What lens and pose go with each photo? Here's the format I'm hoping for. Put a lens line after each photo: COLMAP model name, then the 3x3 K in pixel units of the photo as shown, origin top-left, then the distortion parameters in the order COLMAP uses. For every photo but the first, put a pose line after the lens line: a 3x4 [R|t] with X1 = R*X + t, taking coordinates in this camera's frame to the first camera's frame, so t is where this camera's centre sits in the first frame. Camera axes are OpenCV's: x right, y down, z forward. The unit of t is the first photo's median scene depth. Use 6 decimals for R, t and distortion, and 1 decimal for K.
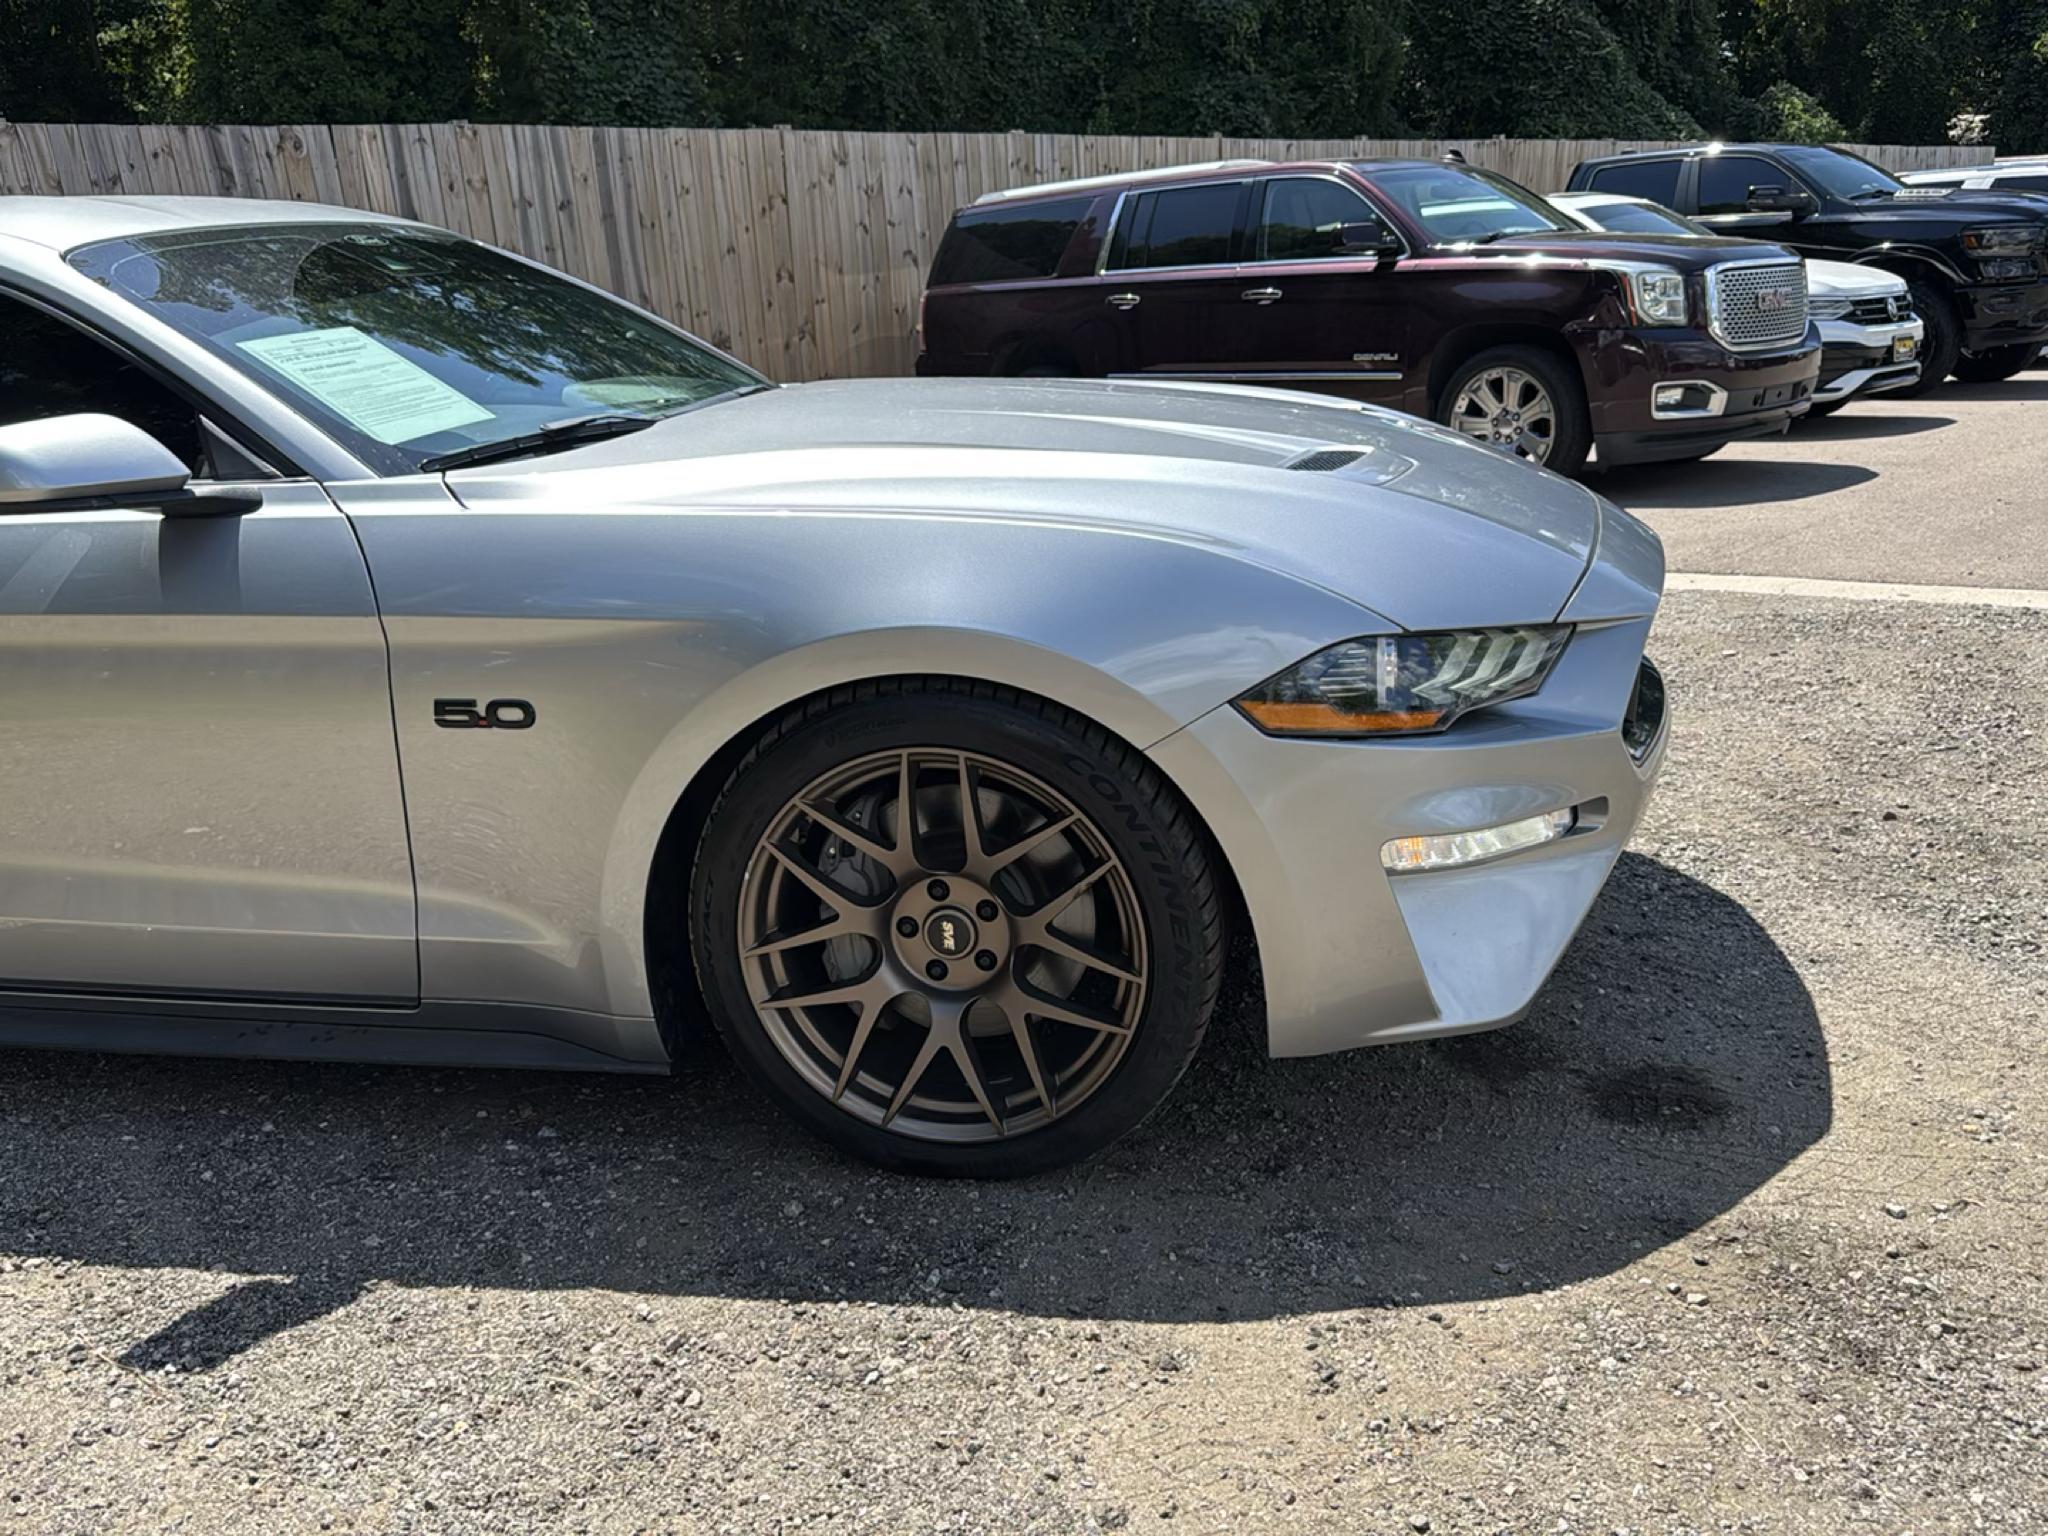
lens RADIAL K [[1786.7, 0, 1024.0], [0, 1786.7, 768.0], [0, 0, 1]] dist [0.074273, -0.131677]
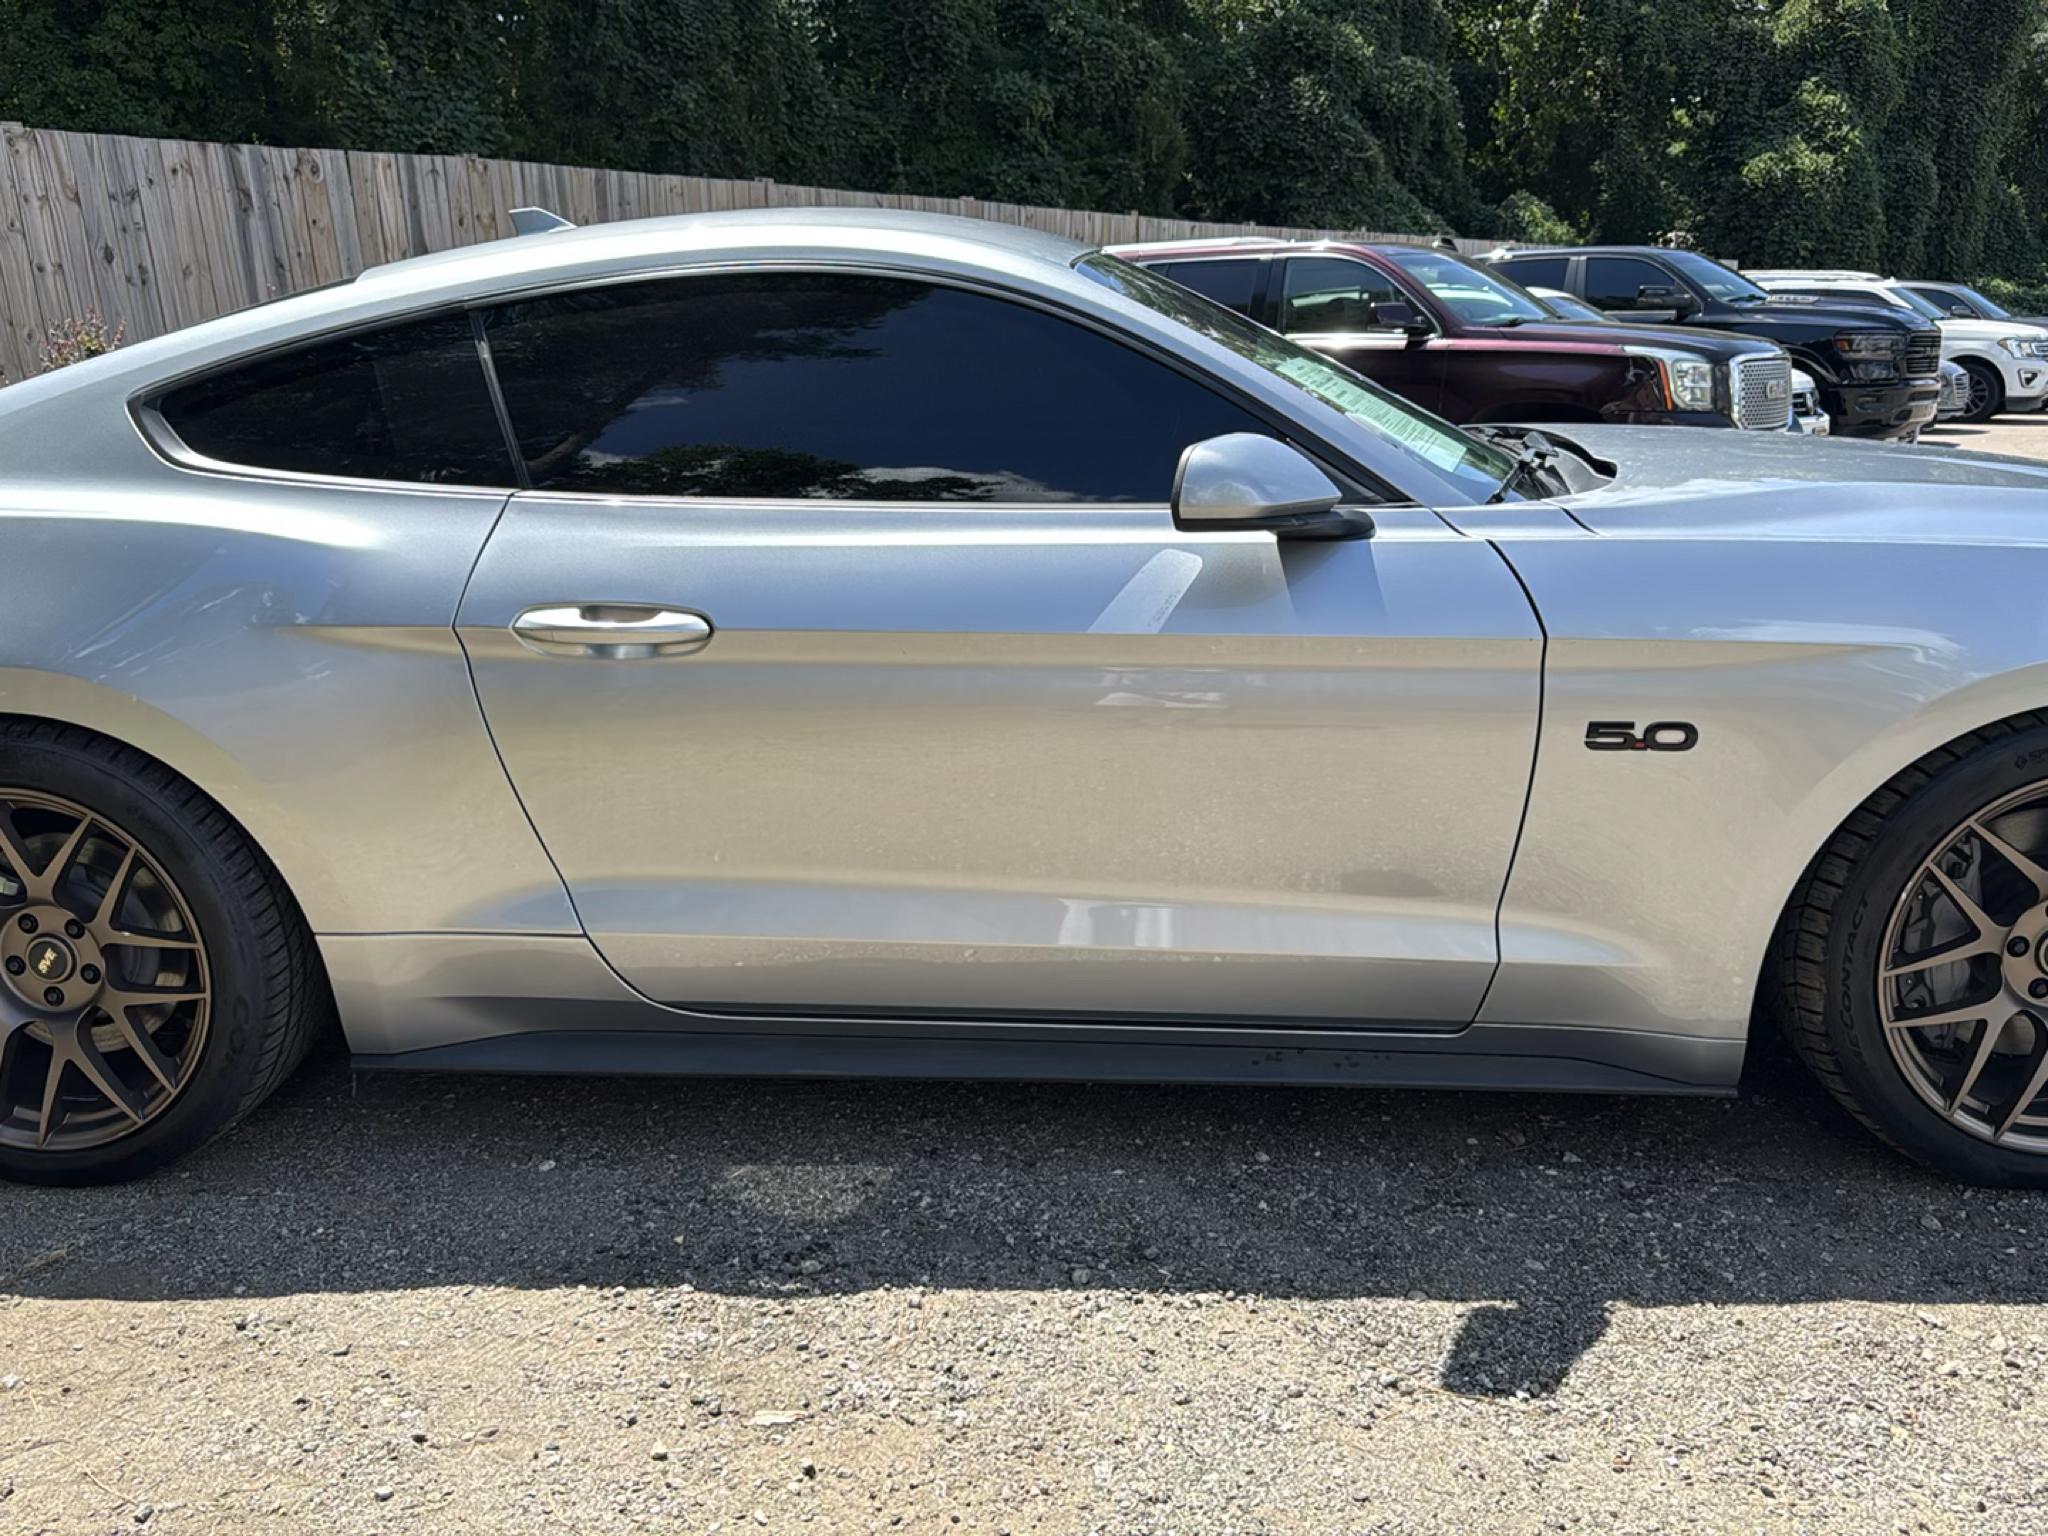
lens RADIAL K [[1789.8, 0, 1019.9], [0, 1789.8, 770.2], [0, 0, 1]] dist [0.096534, -0.169140]
pose [[0.988368, 0.006403, 0.151945, -0.151374], [-0.000756, 0.999308, -0.037194, 0.005344], [-0.152078, 0.036647, 0.987689, 0.010127]]
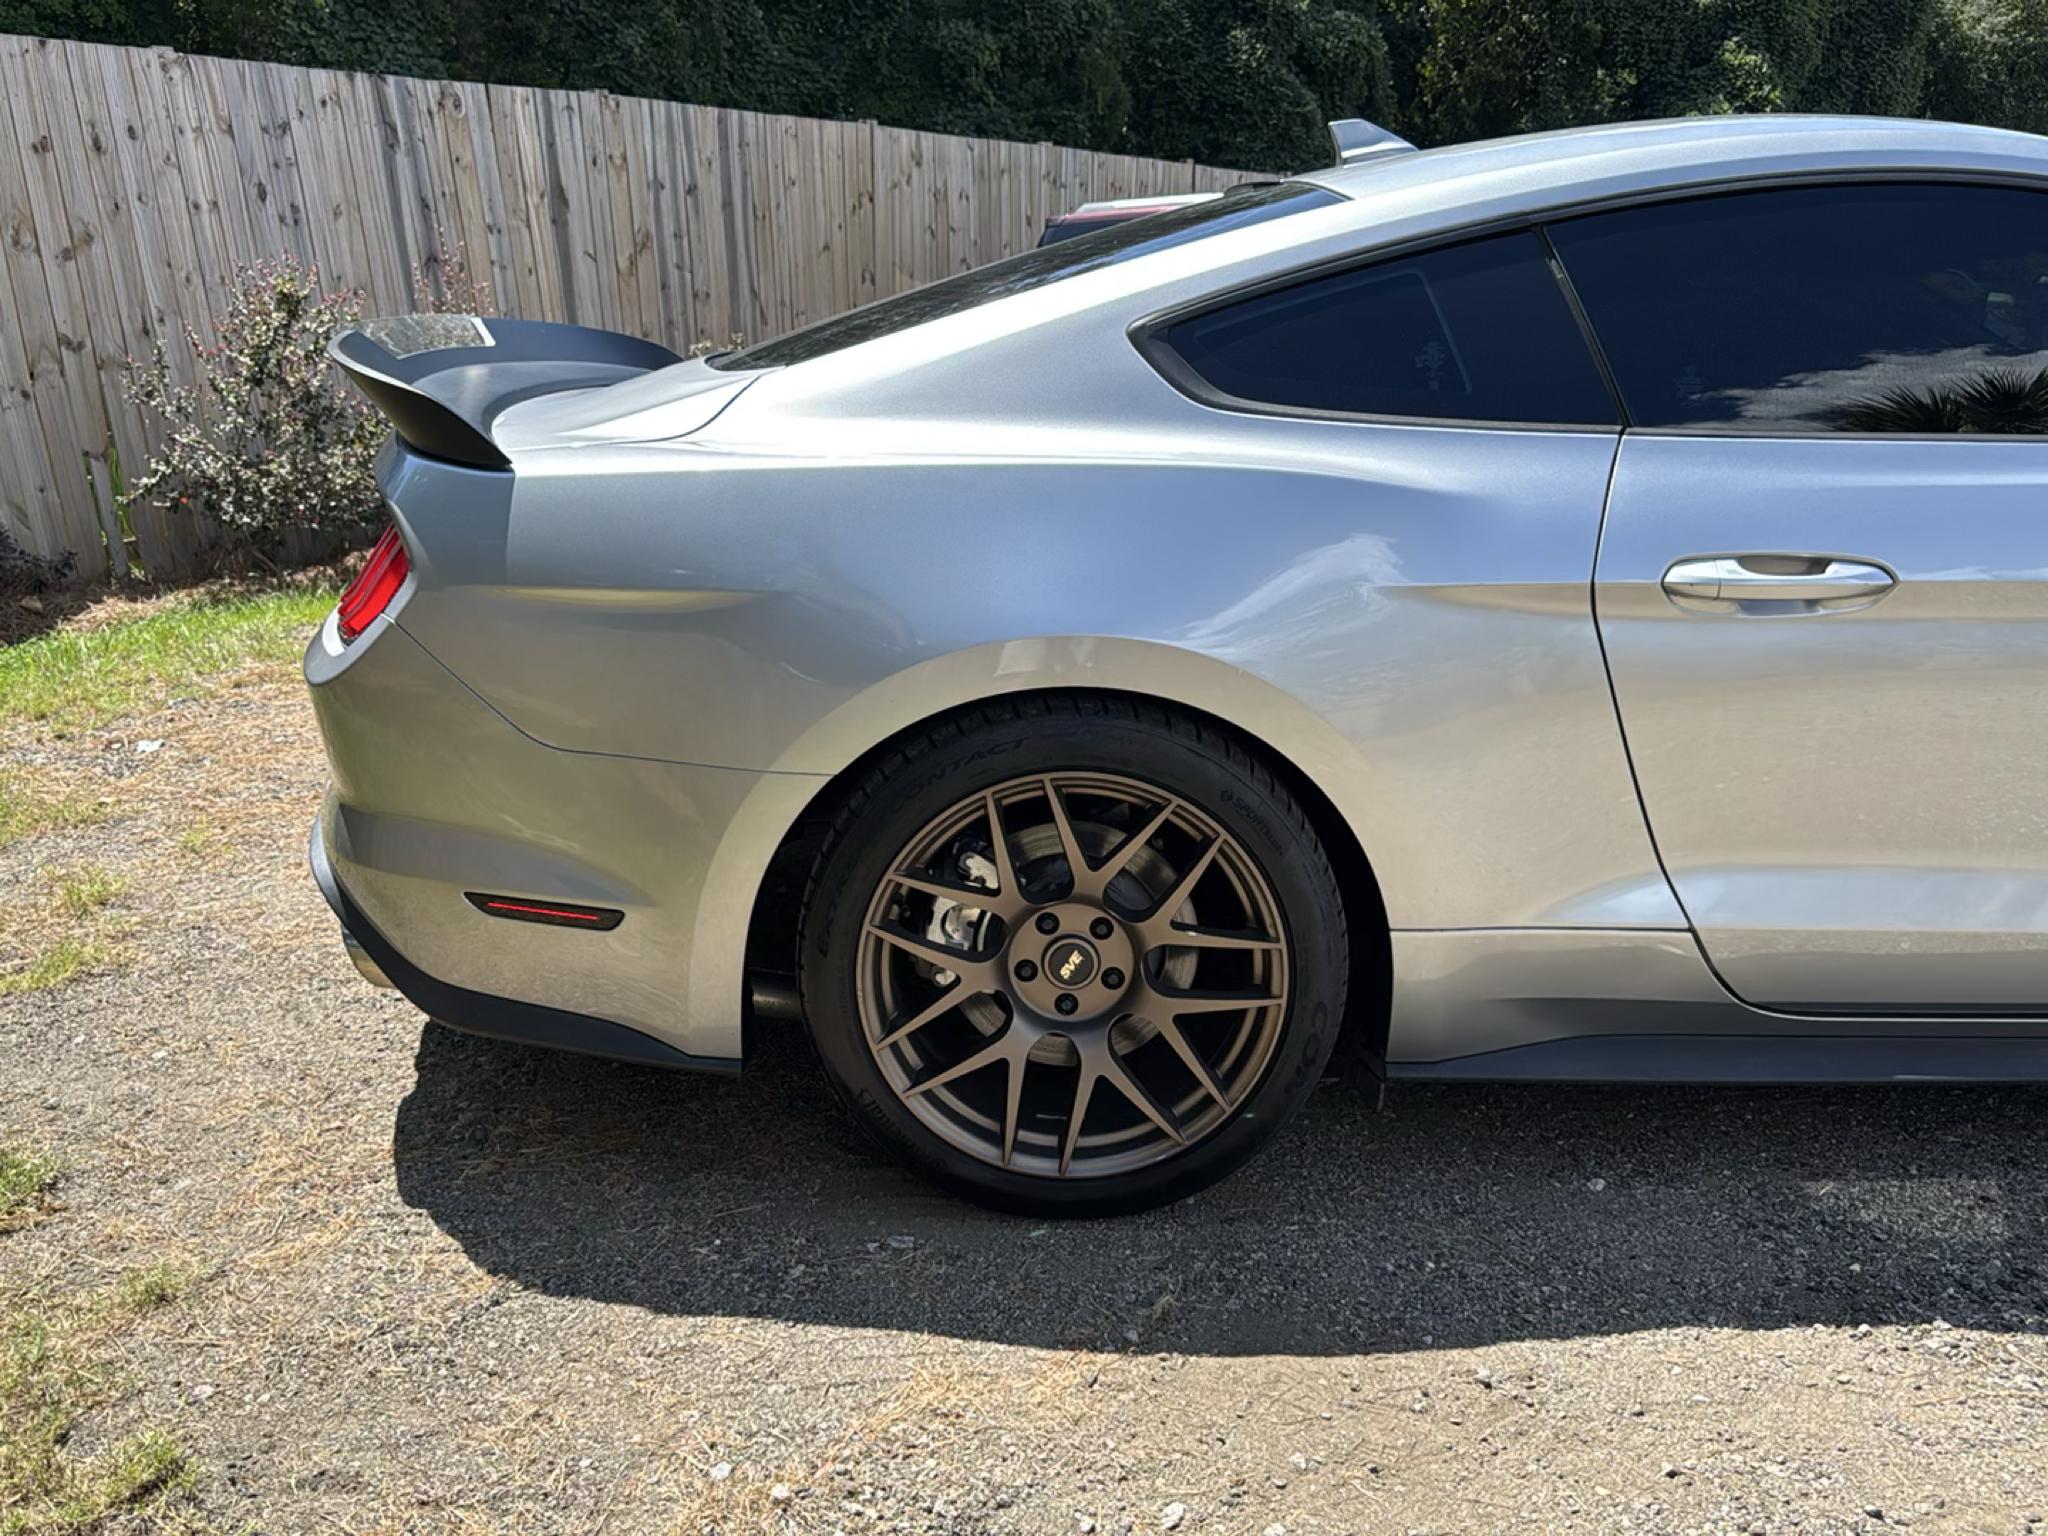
lens RADIAL K [[1797.8, 0, 1030.1], [0, 1797.8, 762.2], [0, 0, 1]] dist [0.107199, -0.206543]
pose [[0.976275, -0.009793, 0.216313, -0.274582], [0.014452, 0.999696, -0.019968, 0.002478], [-0.216052, 0.022621, 0.976120, 0.055742]]
